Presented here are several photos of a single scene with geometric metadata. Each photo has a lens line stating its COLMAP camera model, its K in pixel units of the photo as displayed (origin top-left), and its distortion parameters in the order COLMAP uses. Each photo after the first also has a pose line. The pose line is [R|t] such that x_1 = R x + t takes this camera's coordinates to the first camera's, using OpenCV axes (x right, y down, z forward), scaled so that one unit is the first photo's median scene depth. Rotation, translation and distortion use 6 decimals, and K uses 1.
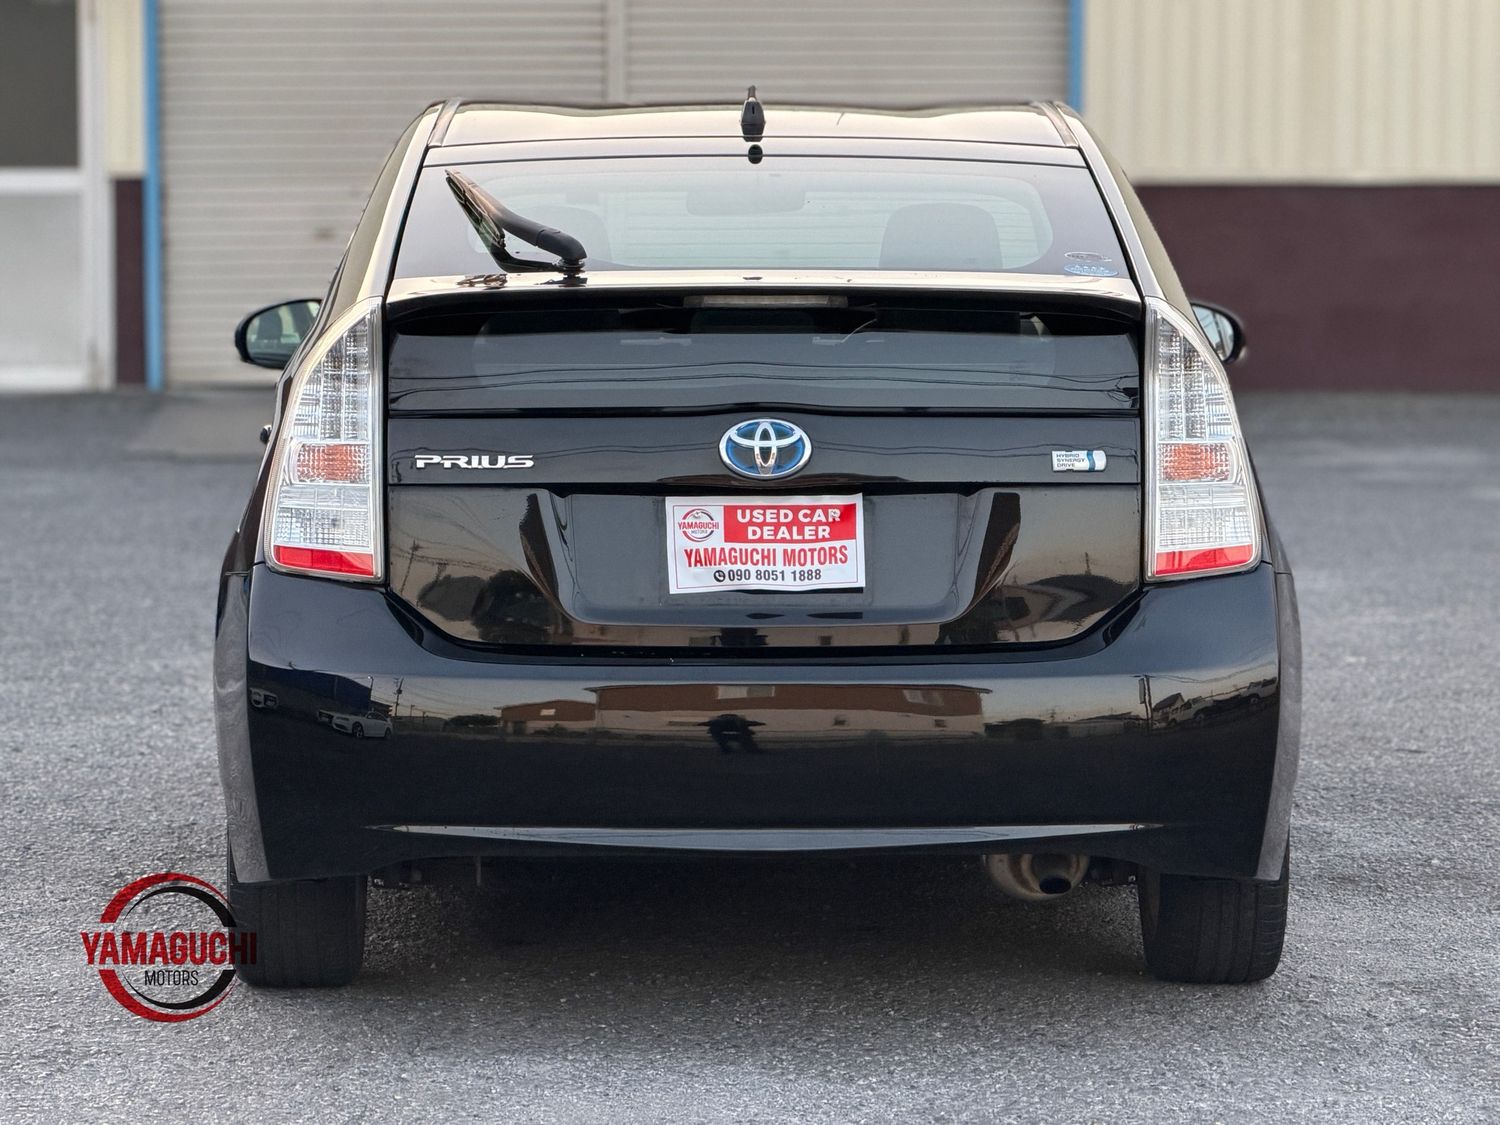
lens RADIAL K [[5942.0, 0, 750.0], [0, 5942.0, 562.5], [0, 0, 1]] dist [0.358854, -7.111355]
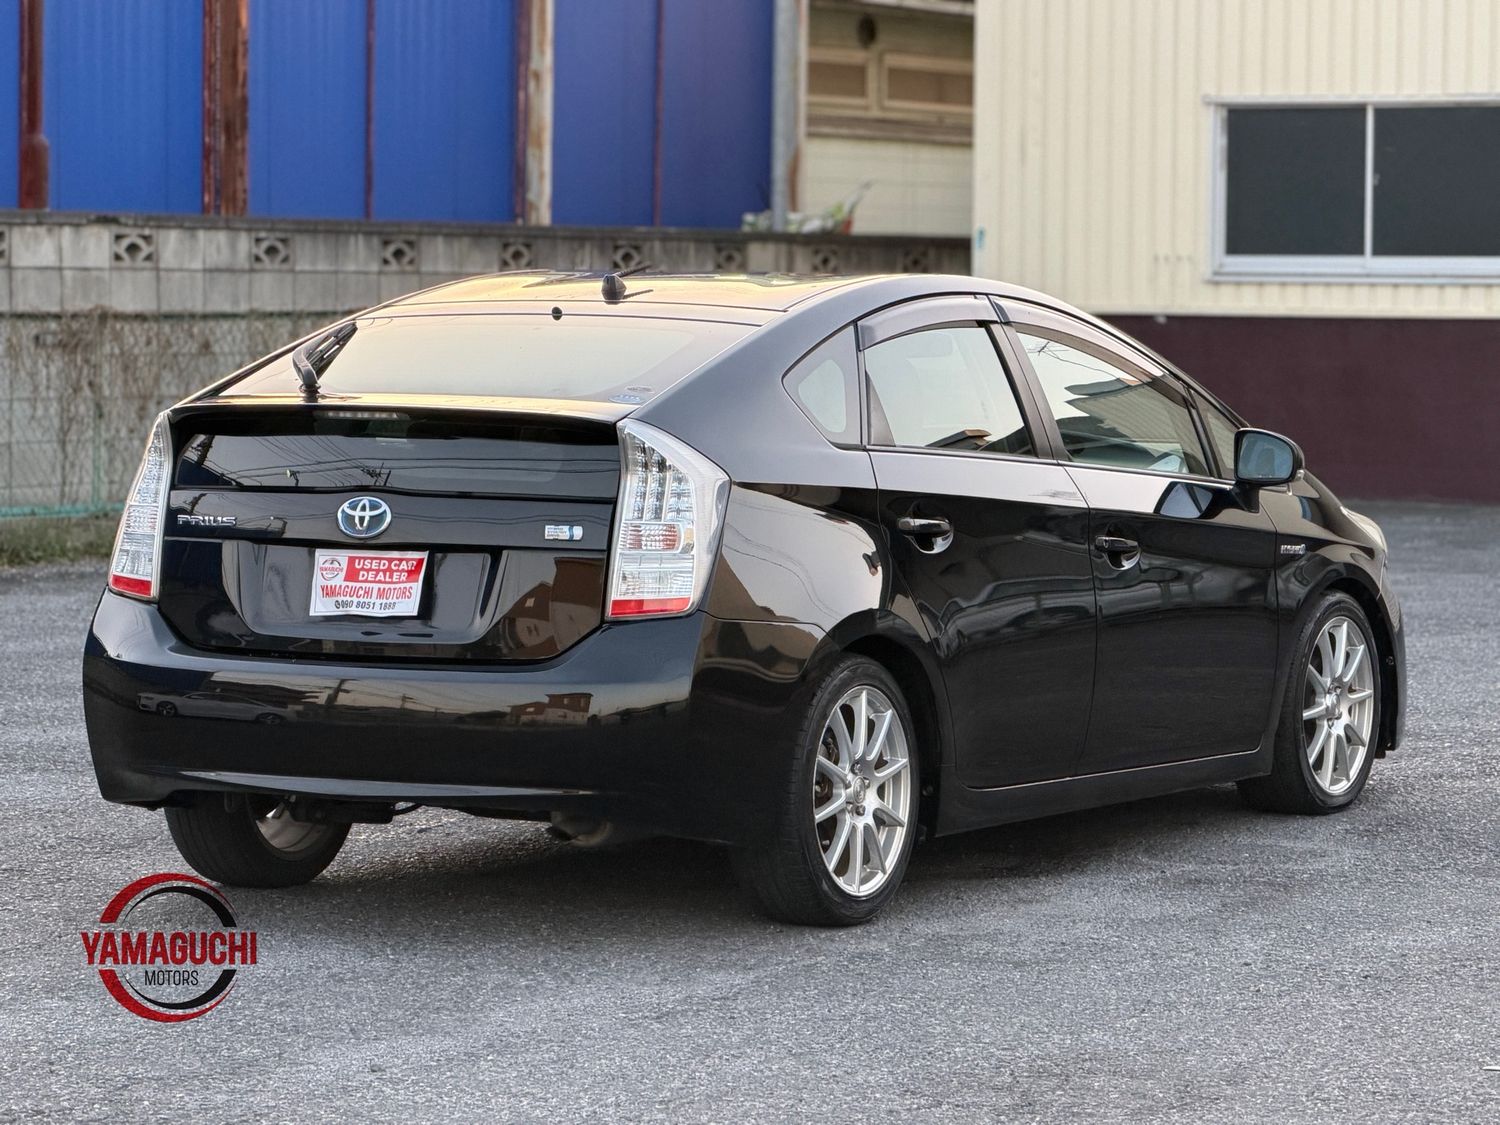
lens RADIAL K [[5942.0, 0, 750.0], [0, 5942.0, 562.5], [0, 0, 1]] dist [0.358854, -7.111355]
pose [[0.866687, 0.034109, -0.497685, 0.799997], [-0.043202, 0.999043, -0.006765, -0.002454], [0.496978, 0.027364, 0.867331, -0.205726]]
